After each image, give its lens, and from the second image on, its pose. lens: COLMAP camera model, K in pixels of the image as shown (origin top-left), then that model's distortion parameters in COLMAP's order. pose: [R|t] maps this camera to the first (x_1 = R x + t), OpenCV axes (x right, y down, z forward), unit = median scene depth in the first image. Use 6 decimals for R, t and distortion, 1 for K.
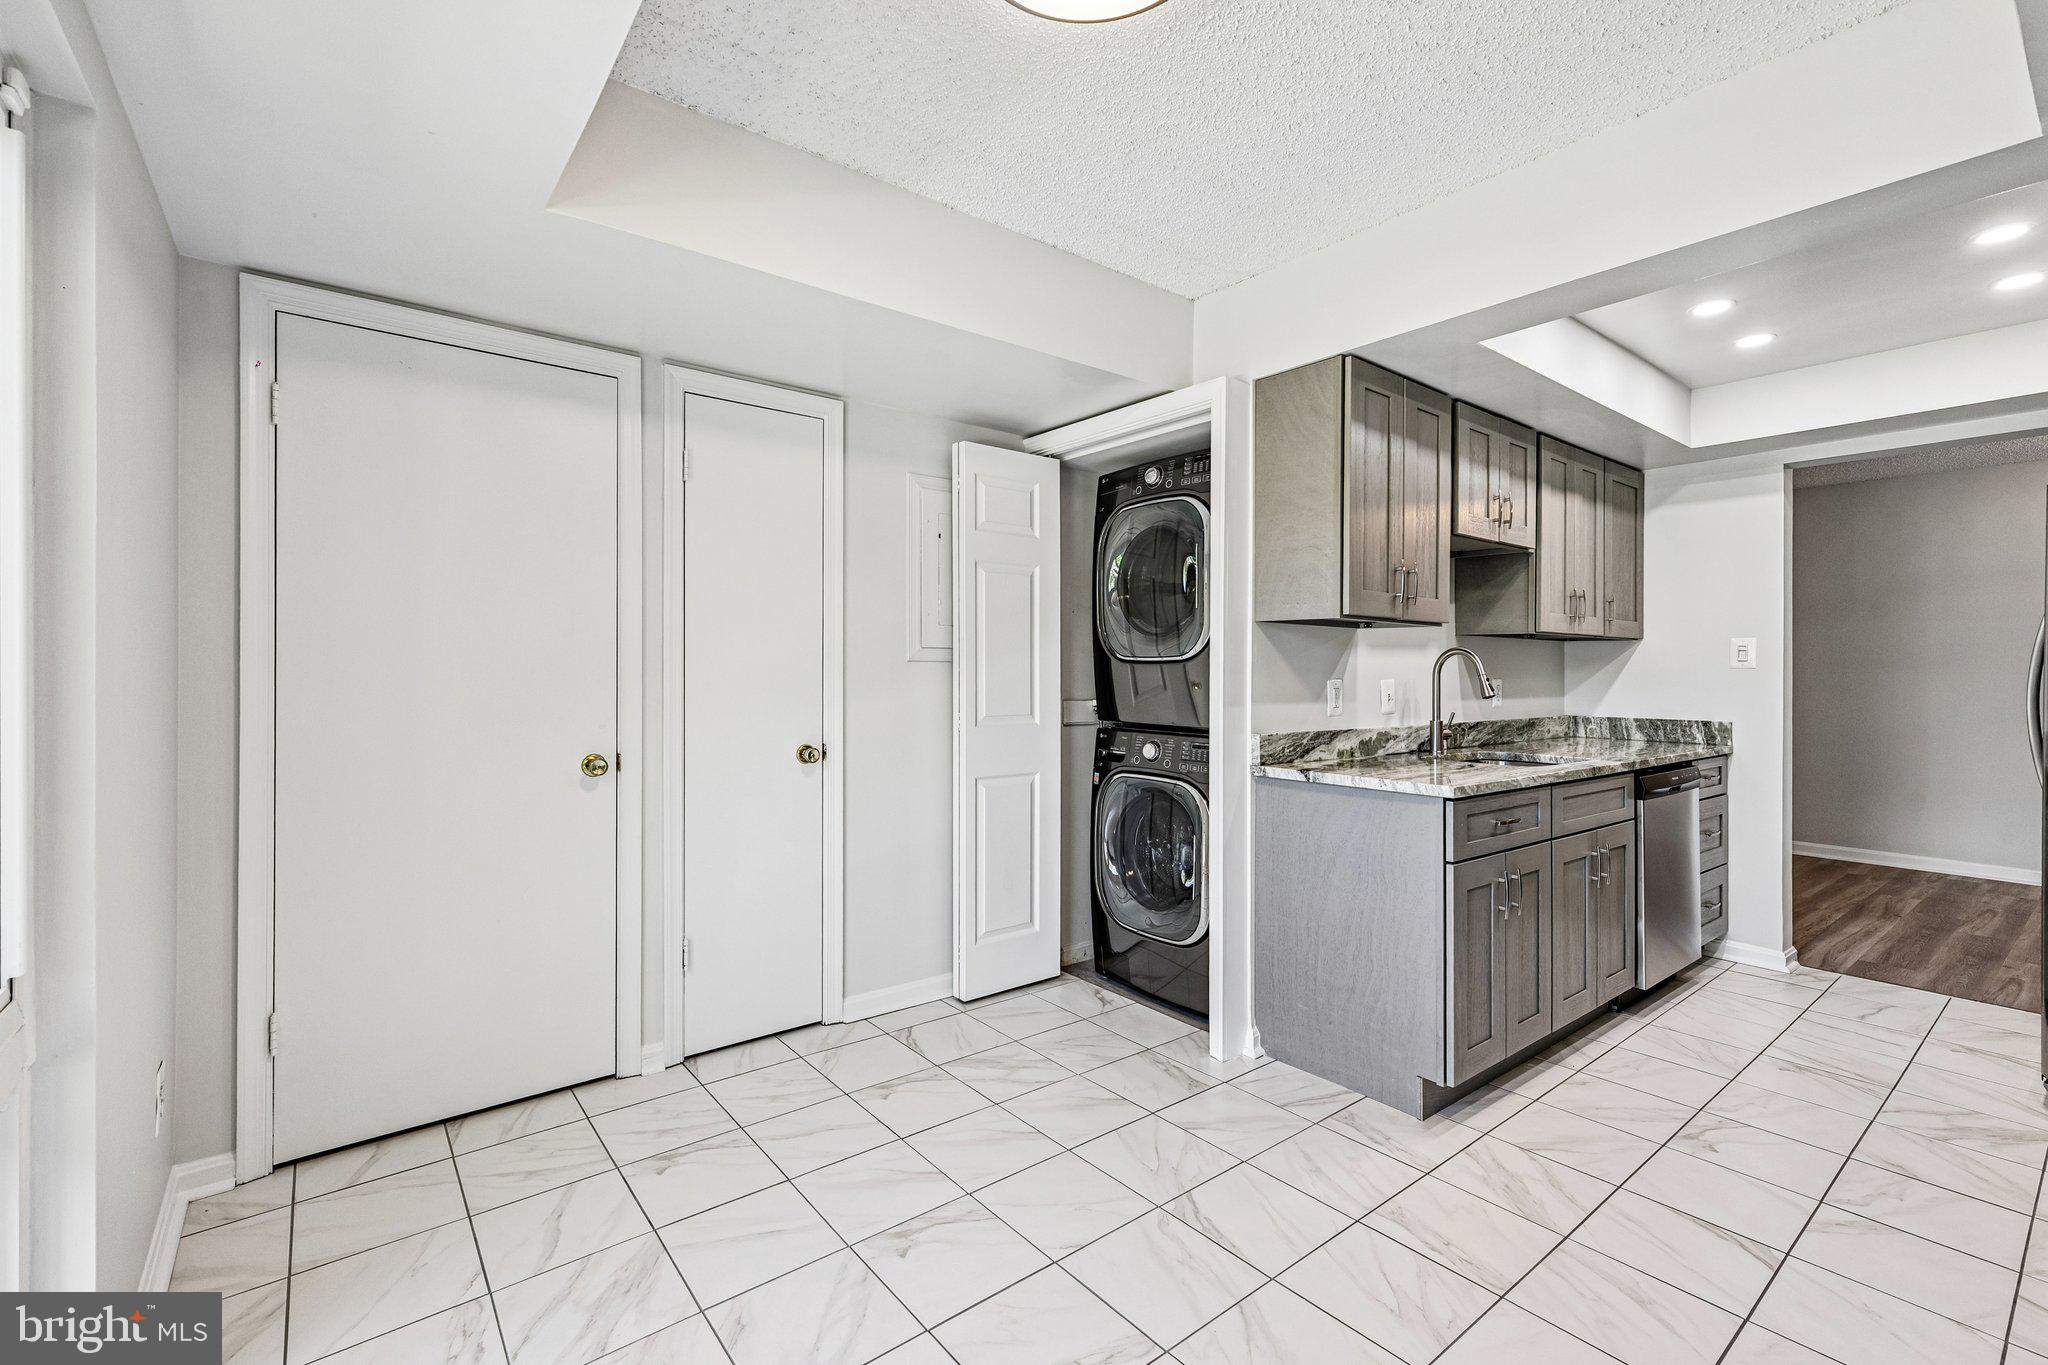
lens RADIAL K [[893.8, 0, 1021.0], [0, 893.8, 672.0], [0, 0, 1]] dist [0.004426, 0.000116]
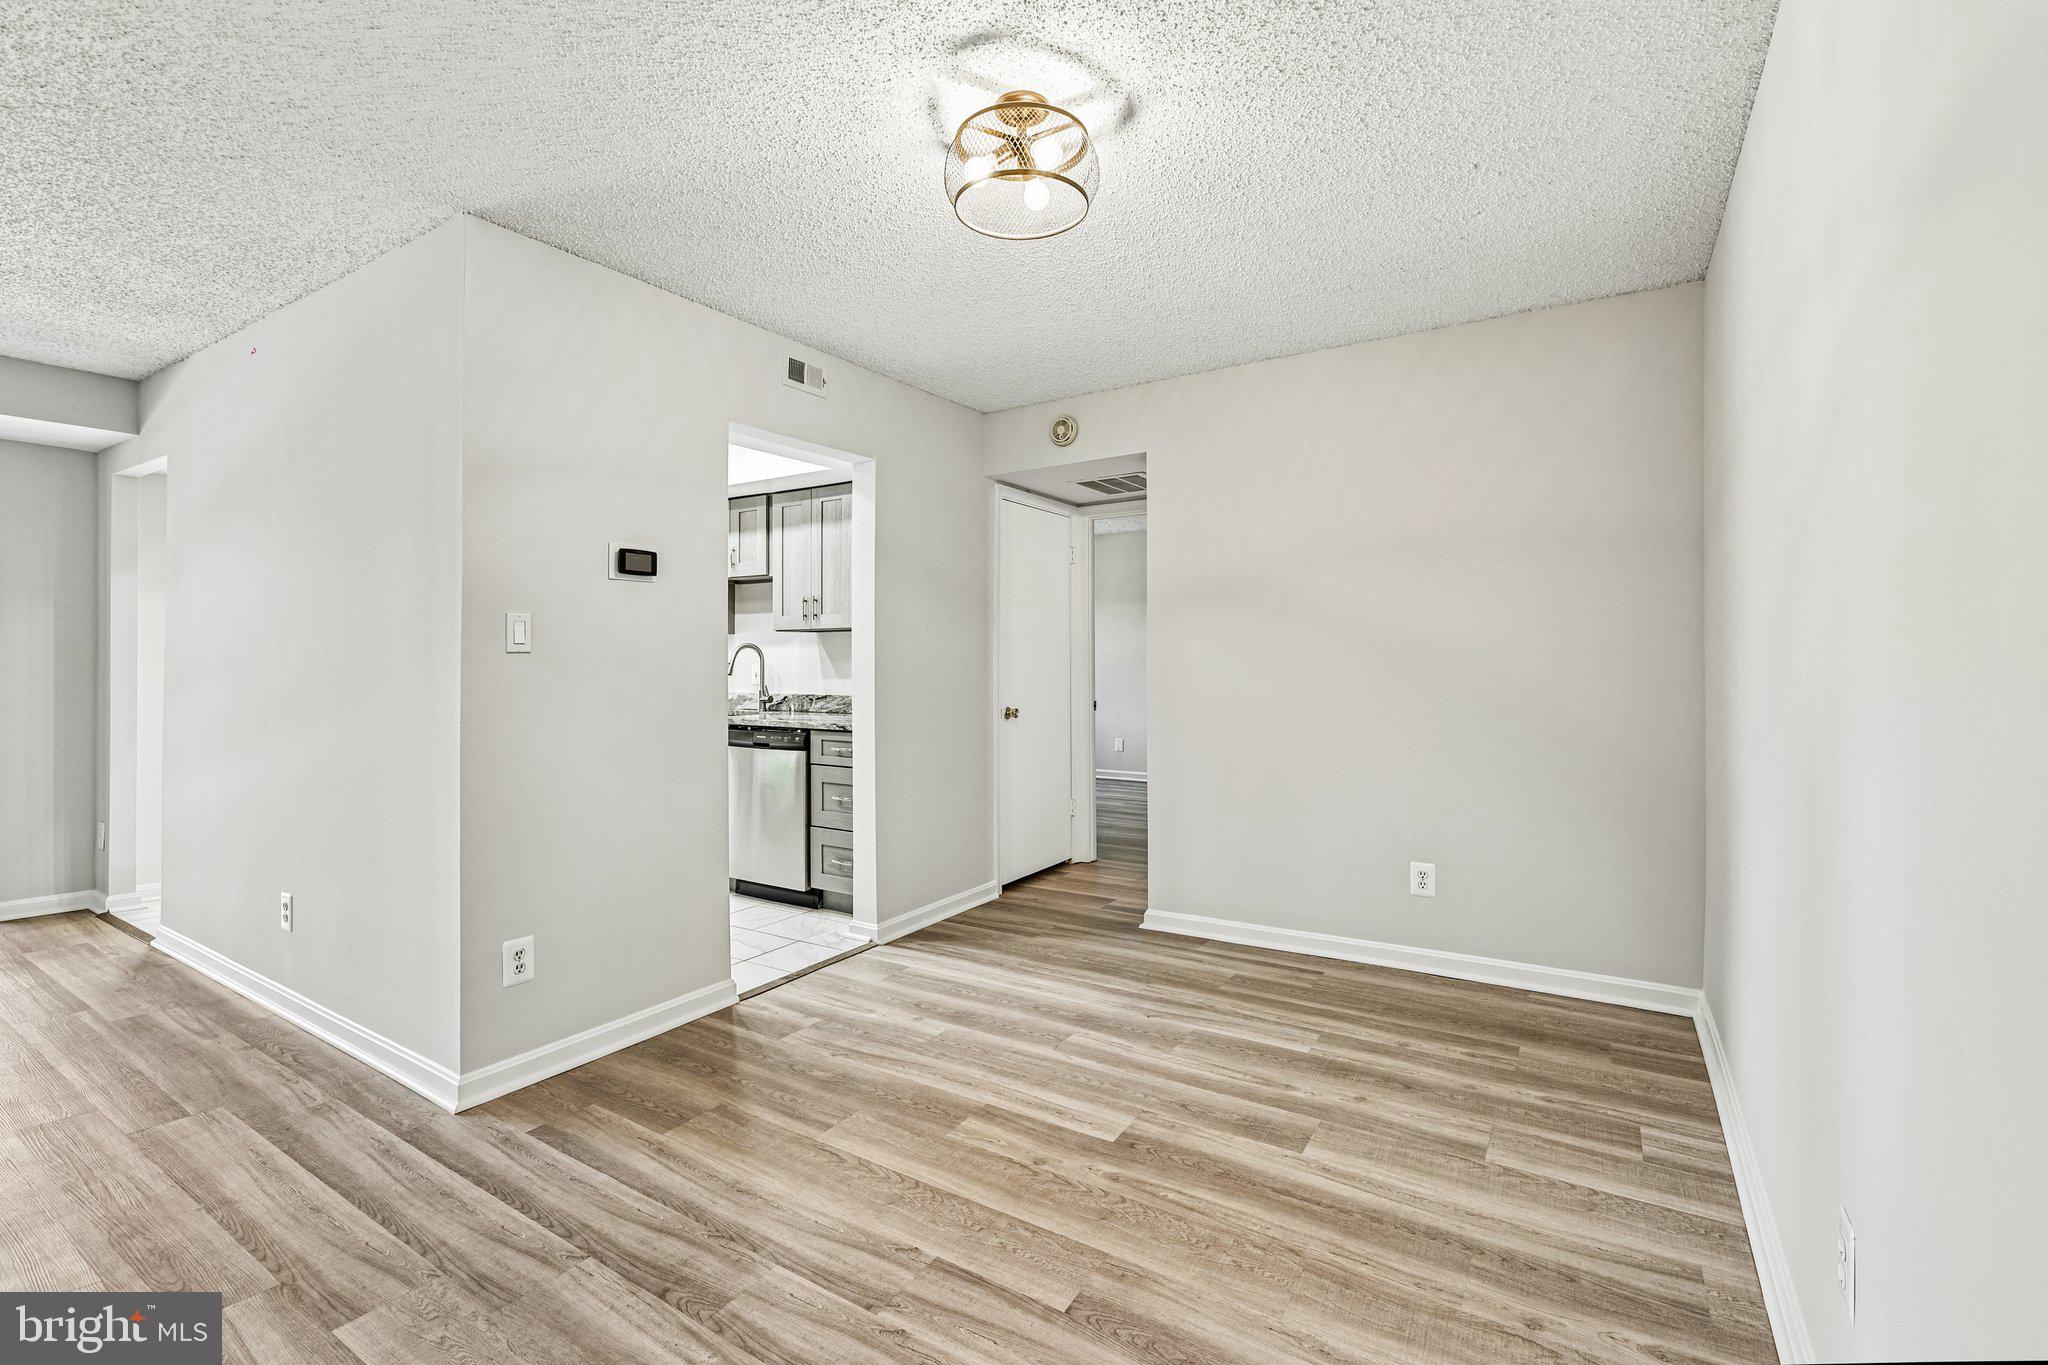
lens RADIAL K [[893.8, 0, 1016.9], [0, 893.8, 665.5], [0, 0, 1]] dist [0.004426, 0.000116]
pose [[0.320083, -0.000277, -0.947390, 2.111800], [0.010120, 0.999944, 0.003127, 0.011085], [0.947336, -0.010589, 0.320067, 0.932003]]
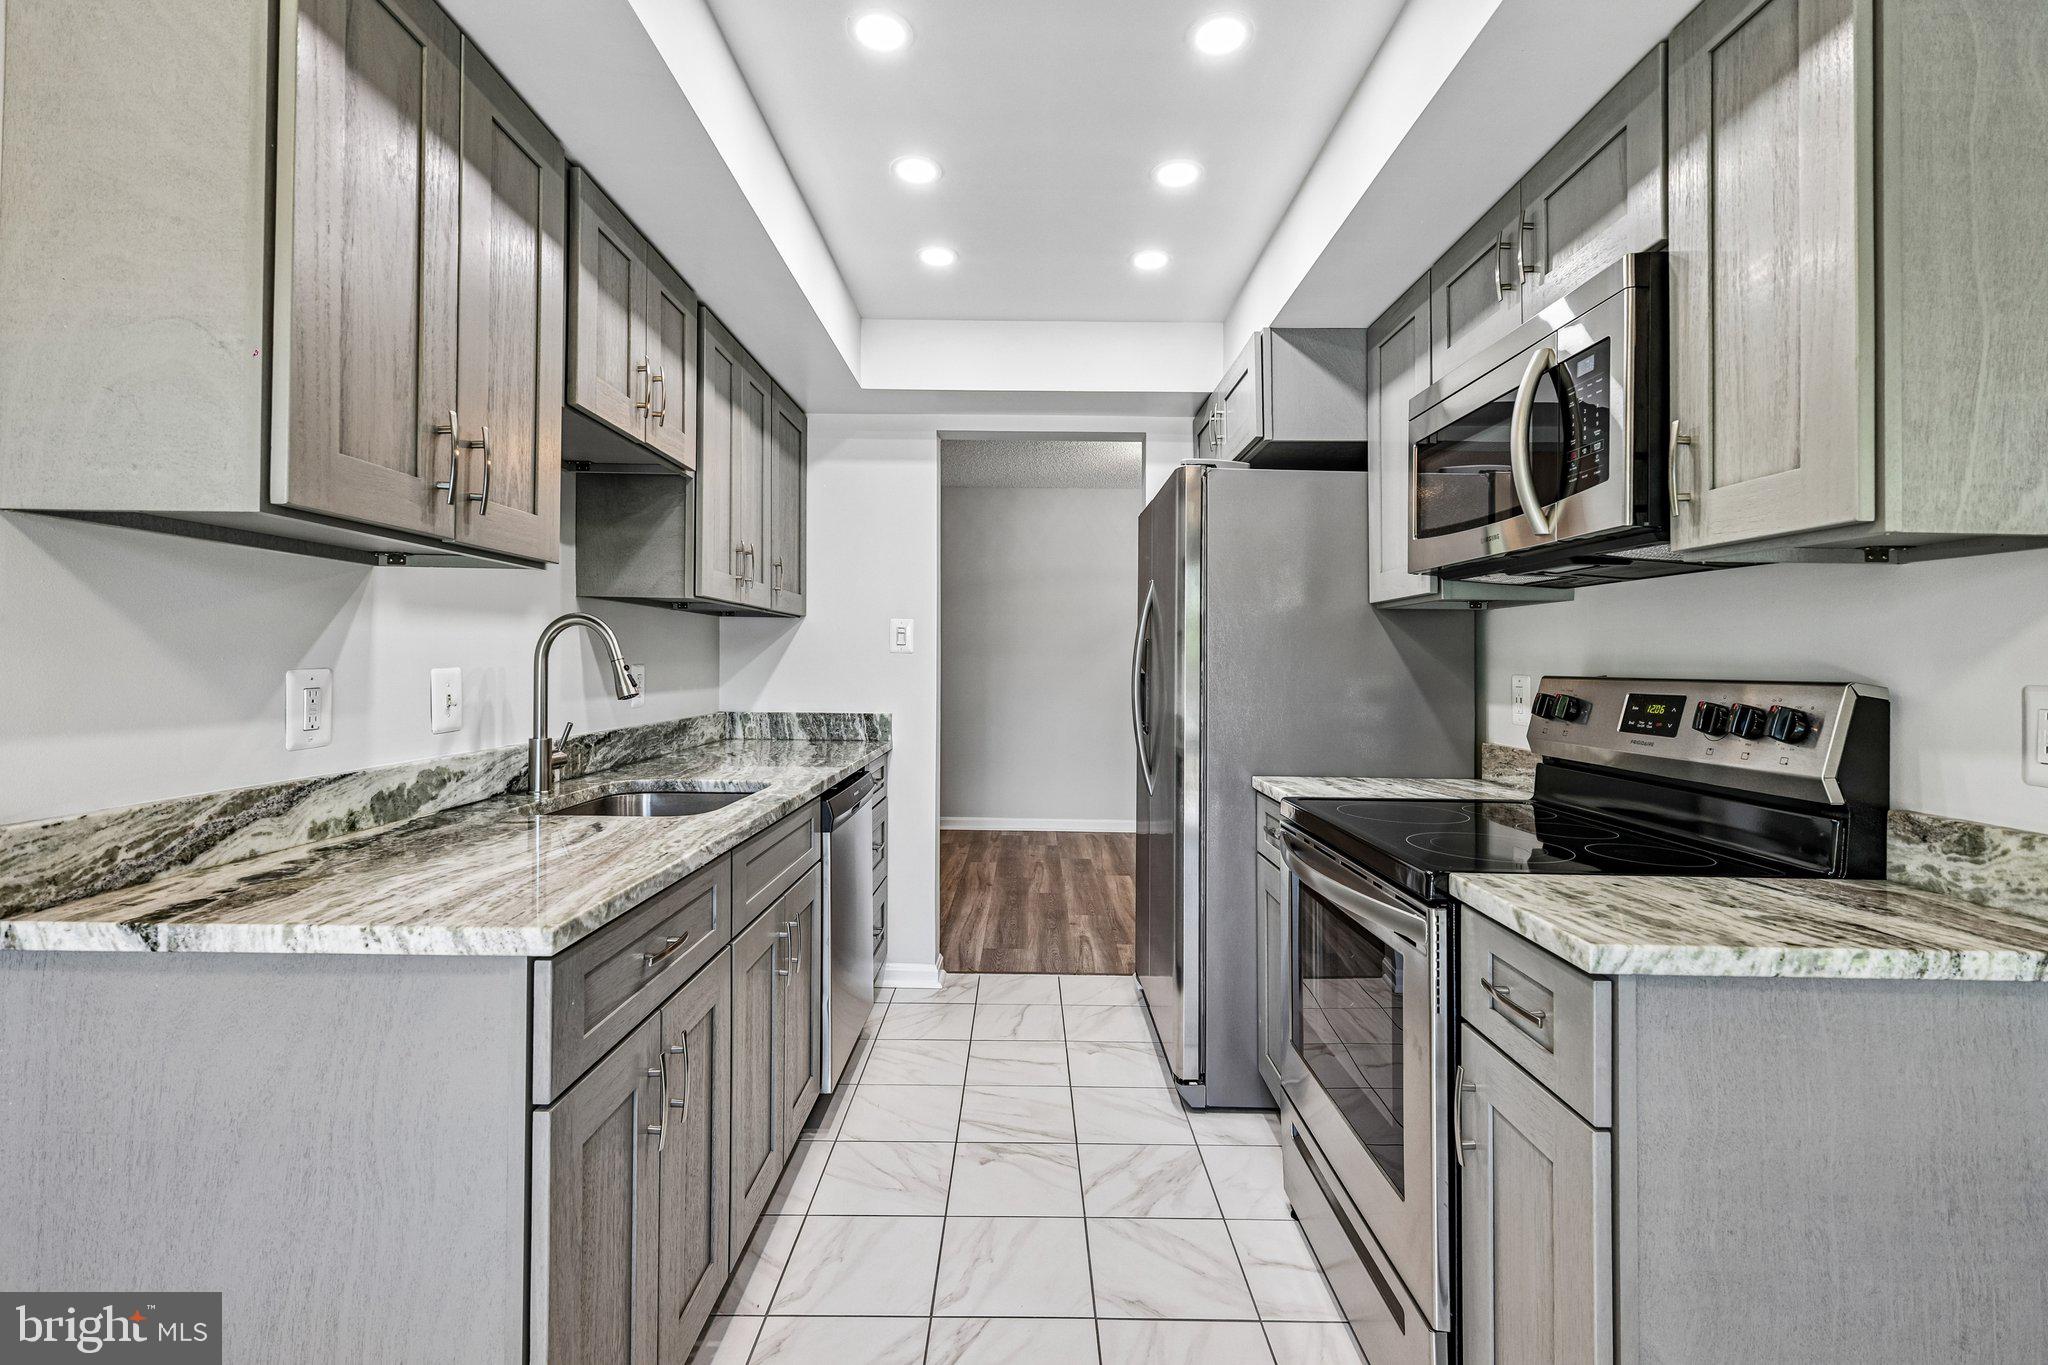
lens RADIAL K [[893.8, 0, 1007.9], [0, 893.8, 661.4], [0, 0, 1]] dist [0.004426, 0.000116]
pose [[0.630126, 0.001451, 0.776491, 0.206516], [-0.006923, 0.999969, 0.003750, 0.000280], [-0.776462, -0.007739, 0.630117, 0.403091]]
